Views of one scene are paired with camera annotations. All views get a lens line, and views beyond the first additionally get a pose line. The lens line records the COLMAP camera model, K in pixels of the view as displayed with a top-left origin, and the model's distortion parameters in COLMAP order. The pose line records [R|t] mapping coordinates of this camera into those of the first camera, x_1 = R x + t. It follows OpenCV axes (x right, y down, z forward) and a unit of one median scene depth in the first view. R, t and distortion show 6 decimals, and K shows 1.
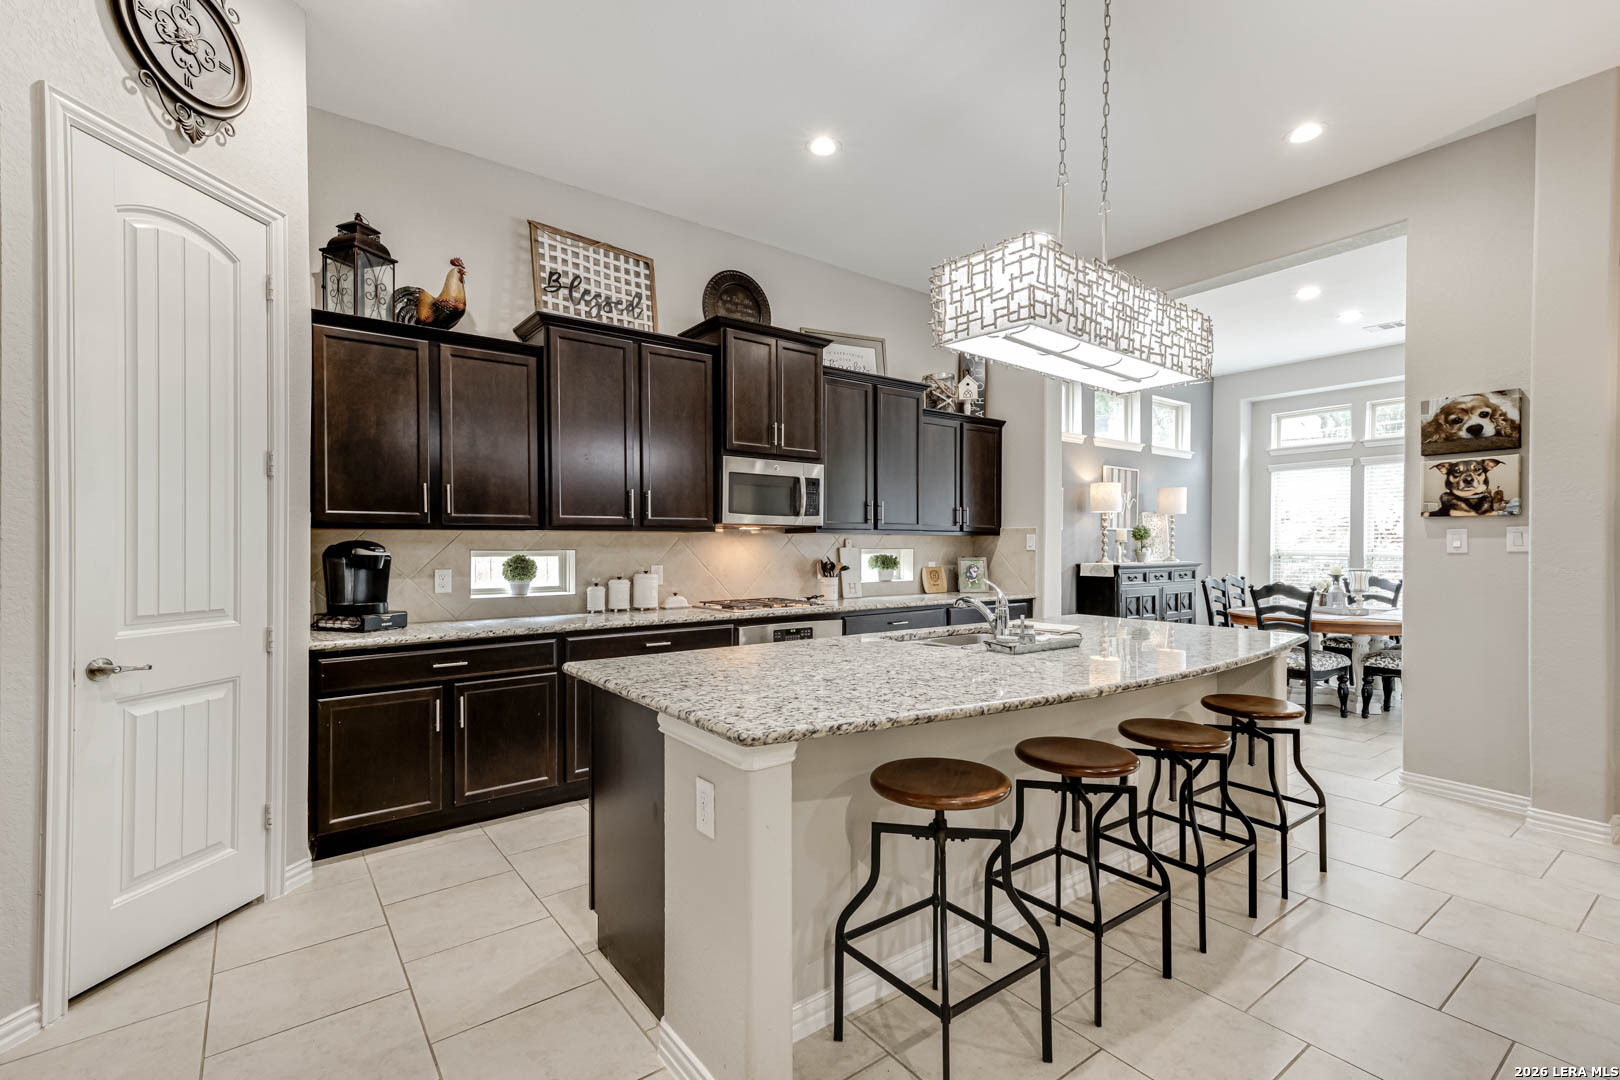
lens RADIAL K [[722.2, 0, 803.8], [0, 722.2, 547.6], [0, 0, 1]] dist [0.023601, 0.000566]
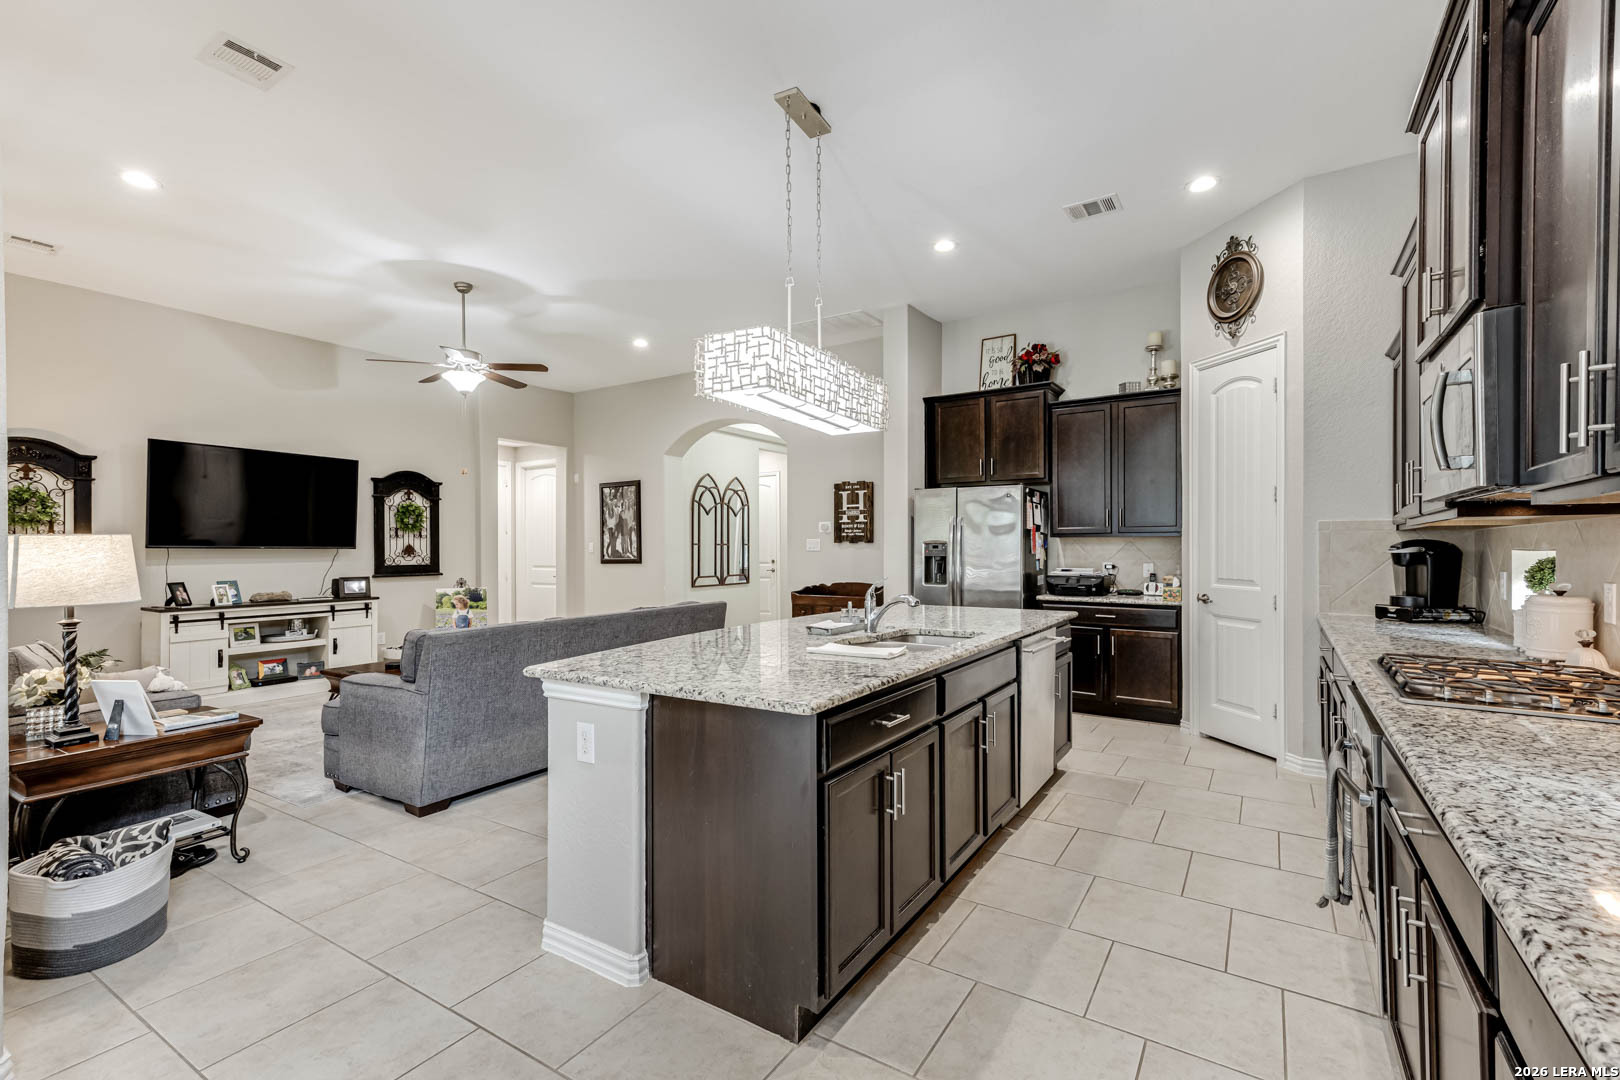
lens RADIAL K [[722.2, 0, 800.8], [0, 722.2, 544.8], [0, 0, 1]] dist [0.023601, 0.000566]
pose [[-0.942022, 0.003439, -0.335533, 0.506605], [0.003630, 0.999993, 0.000059, -0.005075], [0.335531, -0.001162, -0.942028, 1.366228]]
